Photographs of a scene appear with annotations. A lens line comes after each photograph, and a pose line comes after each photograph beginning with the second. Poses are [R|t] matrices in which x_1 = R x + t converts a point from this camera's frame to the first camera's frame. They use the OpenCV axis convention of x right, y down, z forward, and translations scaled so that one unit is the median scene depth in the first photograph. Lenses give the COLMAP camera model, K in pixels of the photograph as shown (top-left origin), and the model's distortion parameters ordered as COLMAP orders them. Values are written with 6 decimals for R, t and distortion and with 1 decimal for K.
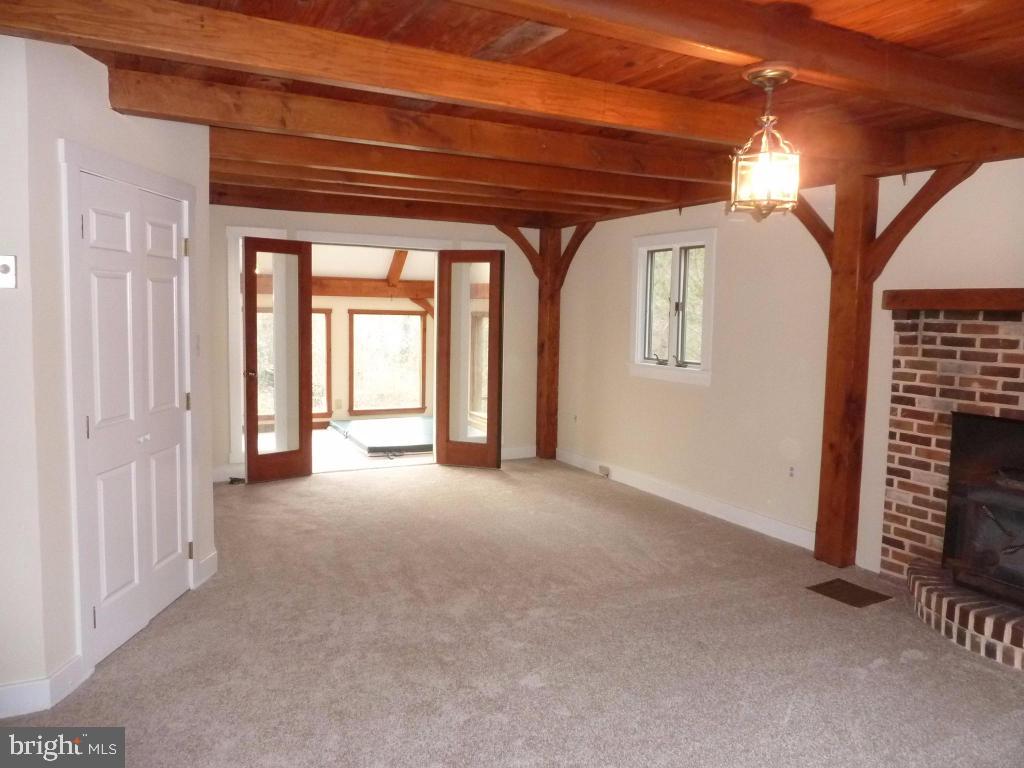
lens RADIAL K [[762.4, 0, 512.6], [0, 762.4, 380.9], [0, 0, 1]] dist [-0.023023, -0.003405]
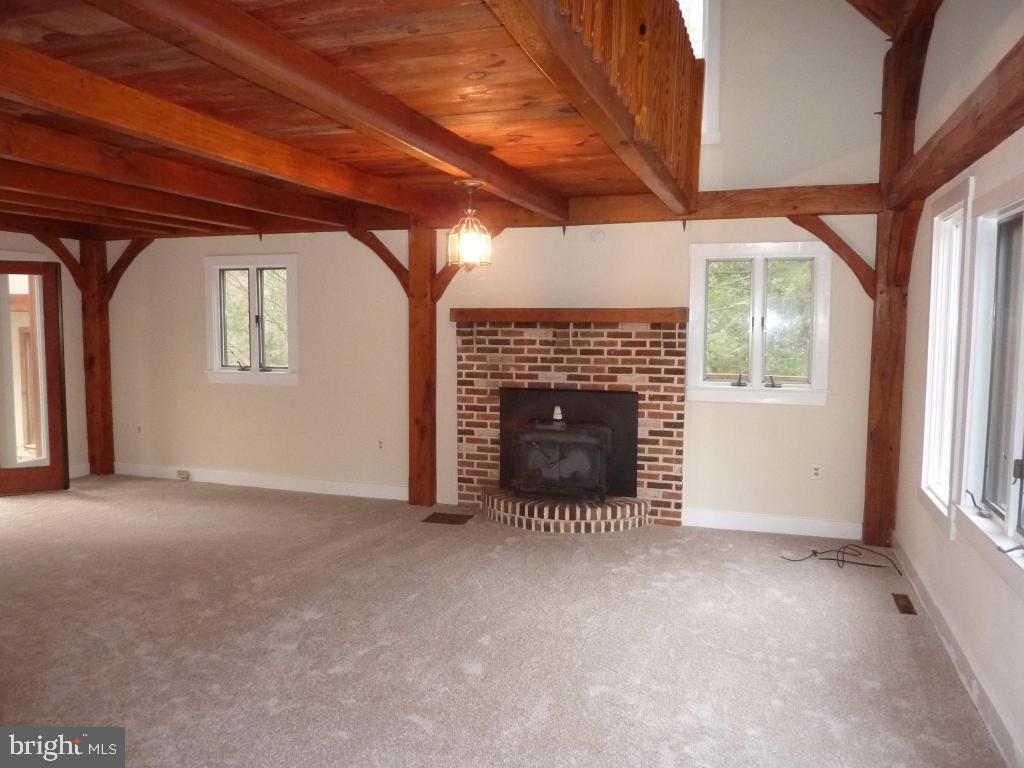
lens RADIAL K [[762.4, 0, 514.6], [0, 762.4, 384.2], [0, 0, 1]] dist [-0.023023, -0.003405]
pose [[0.722410, -0.072499, 0.687654, -0.441795], [0.071813, 0.996977, 0.029668, -0.009002], [-0.687726, 0.027950, 0.725432, -0.143842]]
